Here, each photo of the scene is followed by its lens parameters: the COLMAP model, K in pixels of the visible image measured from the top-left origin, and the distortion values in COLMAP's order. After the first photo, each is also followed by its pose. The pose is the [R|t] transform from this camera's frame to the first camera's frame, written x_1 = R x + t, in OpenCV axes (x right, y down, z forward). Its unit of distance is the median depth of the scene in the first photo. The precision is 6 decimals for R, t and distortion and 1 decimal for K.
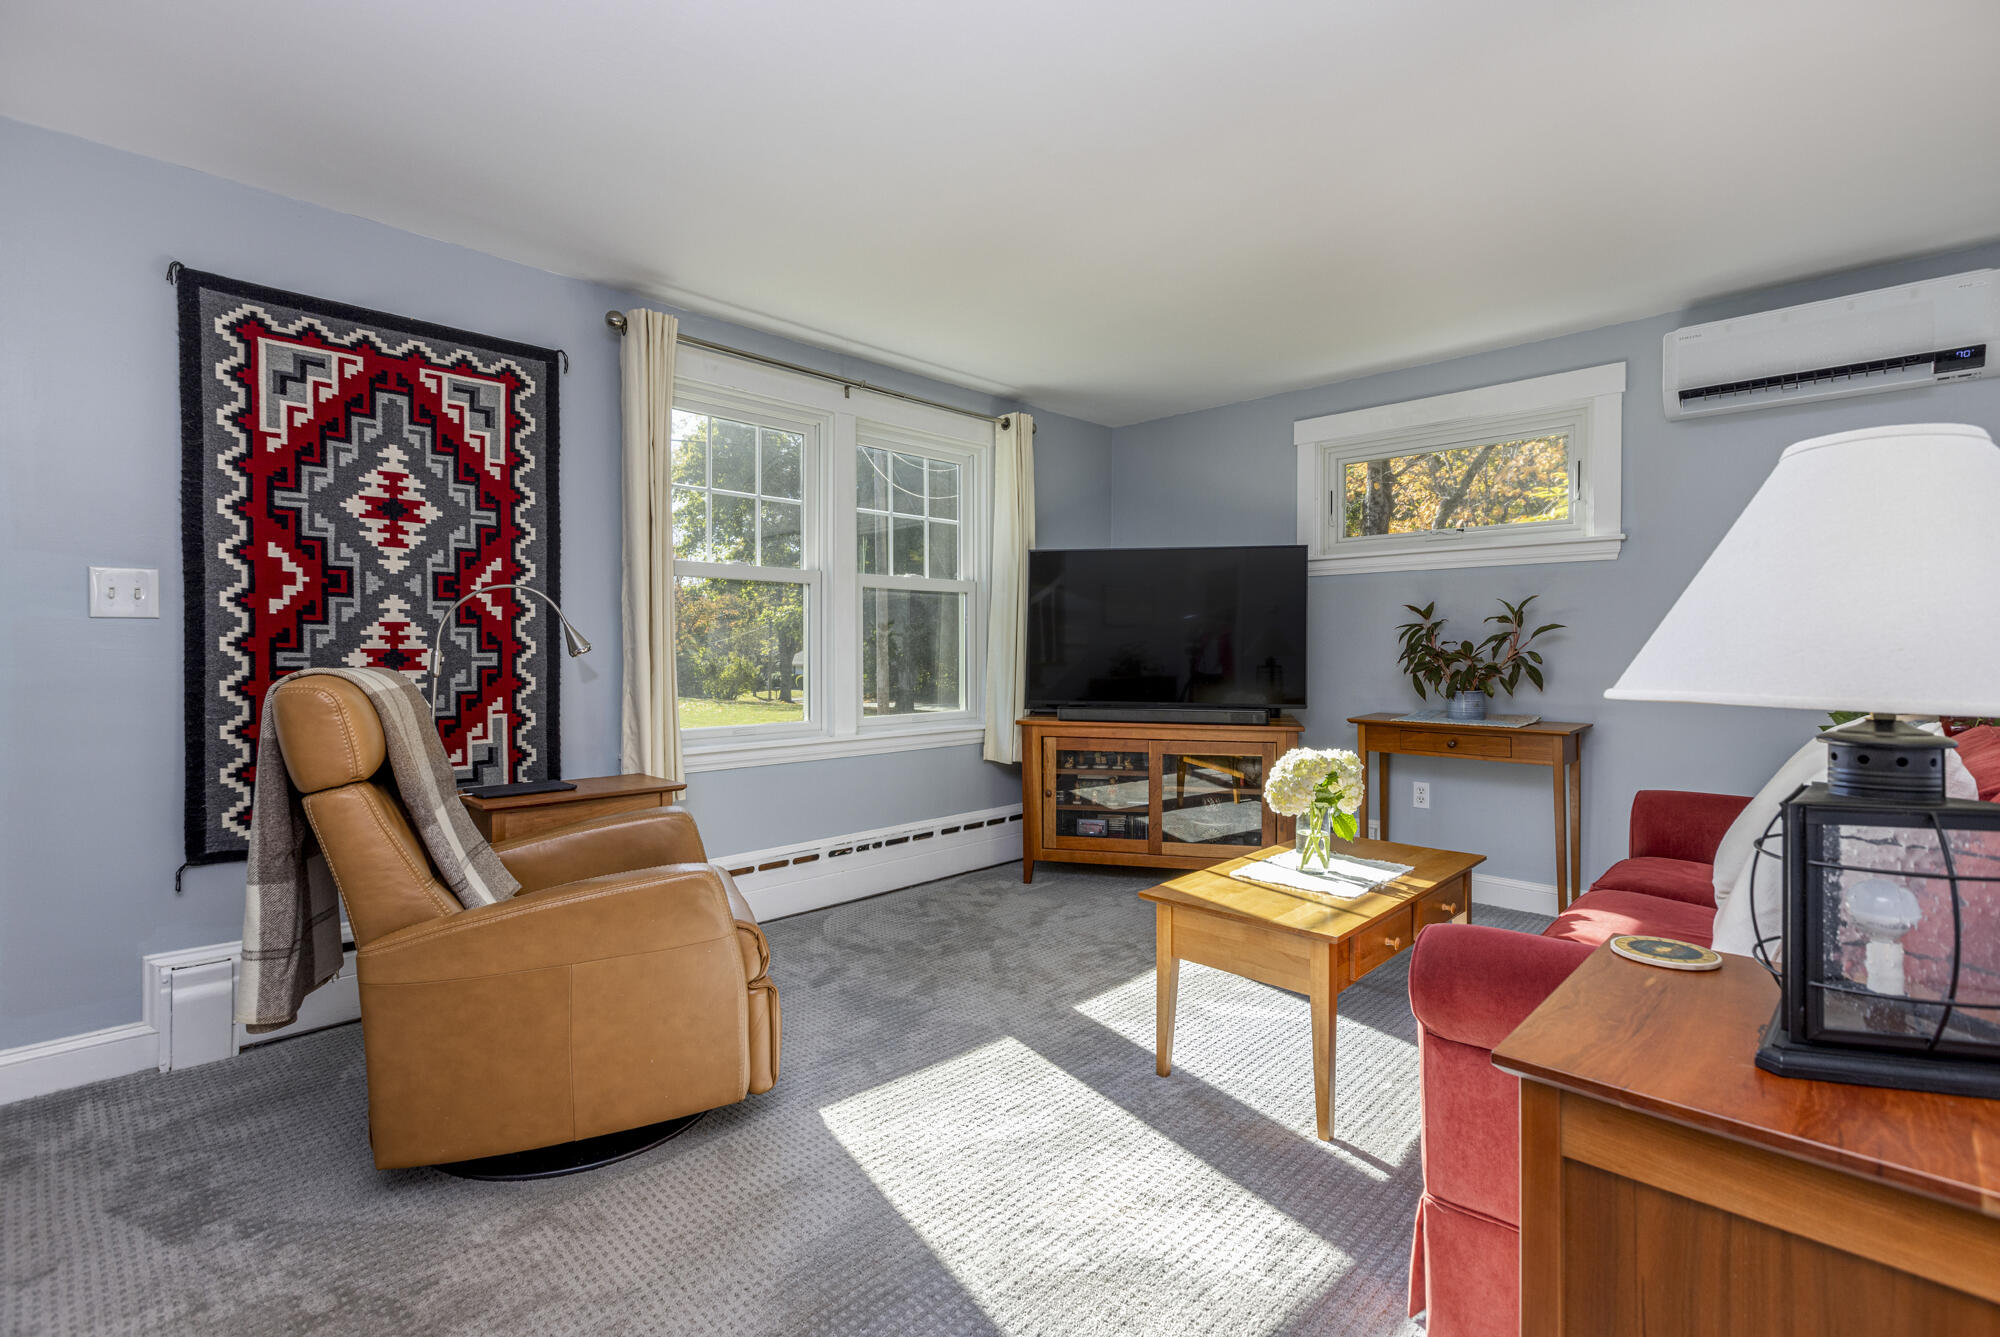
lens RADIAL K [[914.2, 0, 995.8], [0, 914.2, 662.7], [0, 0, 1]] dist [-0.000968, 0.000180]
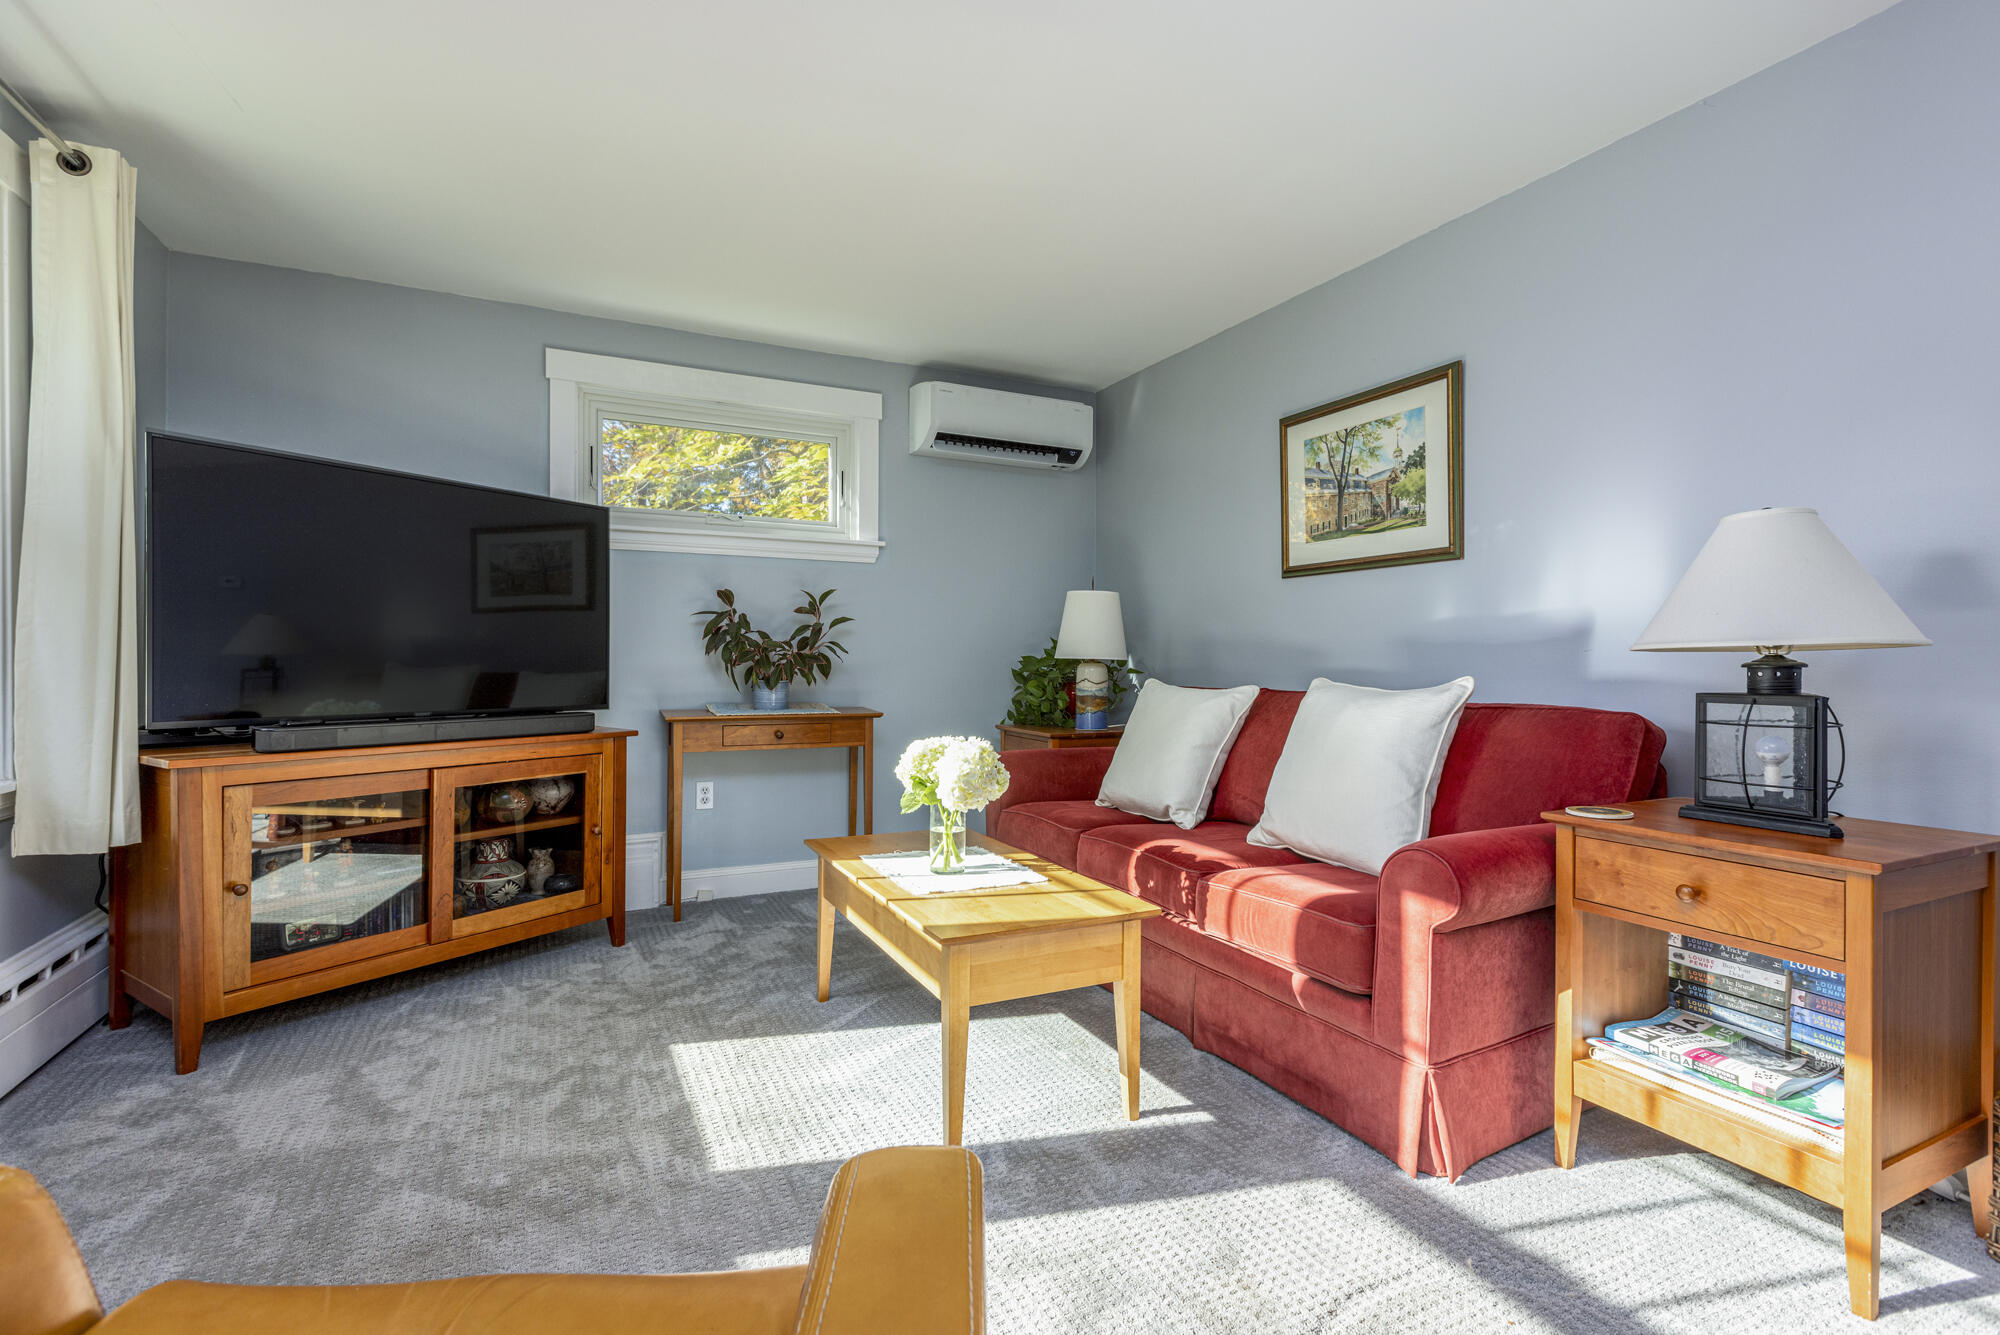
lens RADIAL K [[914.2, 0, 997.4], [0, 914.2, 667.2], [0, 0, 1]] dist [-0.000968, 0.000180]
pose [[0.337025, -0.006271, 0.941475, -0.597484], [0.010211, 0.999943, 0.003005, 0.027520], [-0.941440, 0.008601, 0.337070, 0.776871]]
